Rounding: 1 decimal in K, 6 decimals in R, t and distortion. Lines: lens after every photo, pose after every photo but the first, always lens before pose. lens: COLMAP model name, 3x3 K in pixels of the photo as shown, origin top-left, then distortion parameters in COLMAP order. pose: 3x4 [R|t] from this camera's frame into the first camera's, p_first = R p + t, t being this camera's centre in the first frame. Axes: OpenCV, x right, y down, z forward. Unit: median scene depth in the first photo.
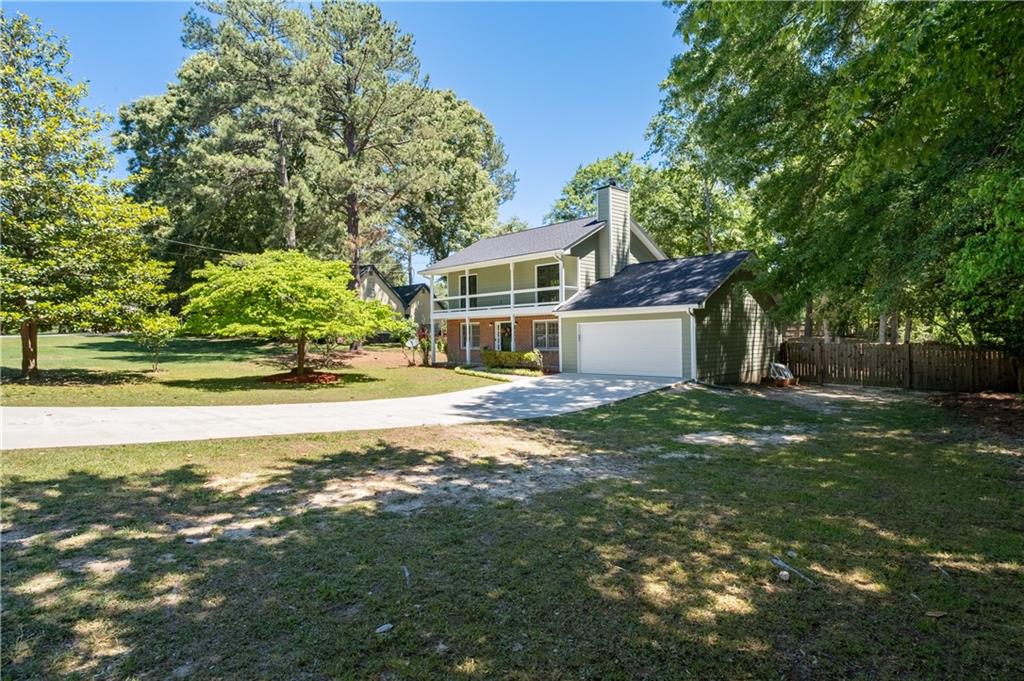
lens RADIAL K [[549.1, 0, 512.0], [0, 549.1, 340.5], [0, 0, 1]] dist [-0.000946, -0.000049]
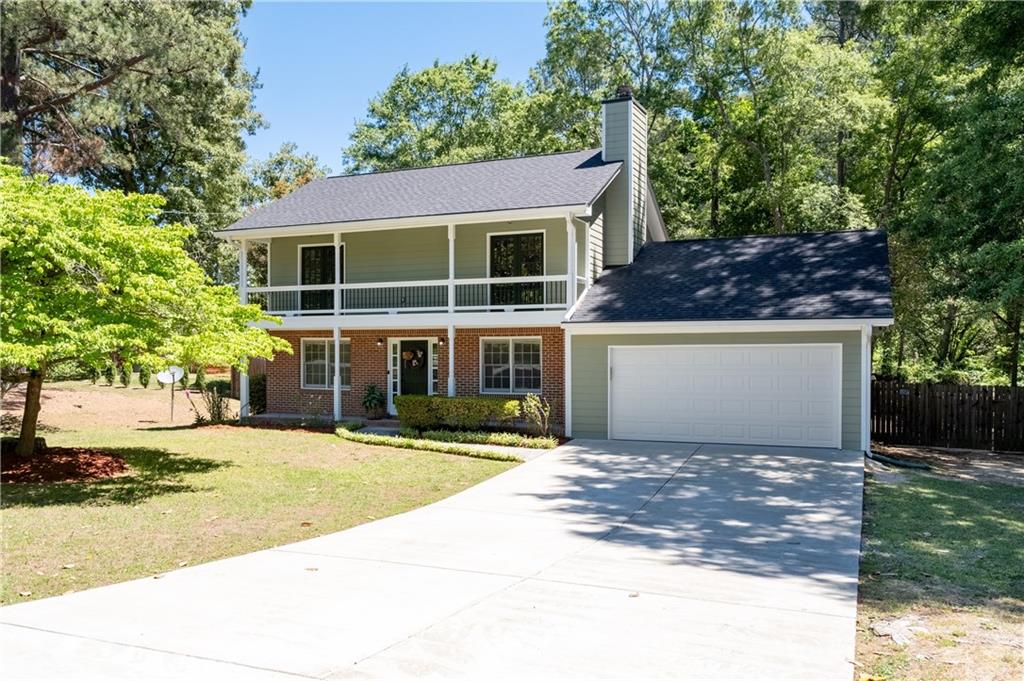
lens RADIAL K [[859.6, 0, 511.8], [0, 859.6, 367.7], [0, 0, 1]] dist [-0.001117, -0.002054]
pose [[0.928412, 0.009983, 0.371419, -0.247536], [-0.011320, 0.999935, 0.001421, -0.009080], [-0.371381, -0.005524, 0.928464, 0.226743]]
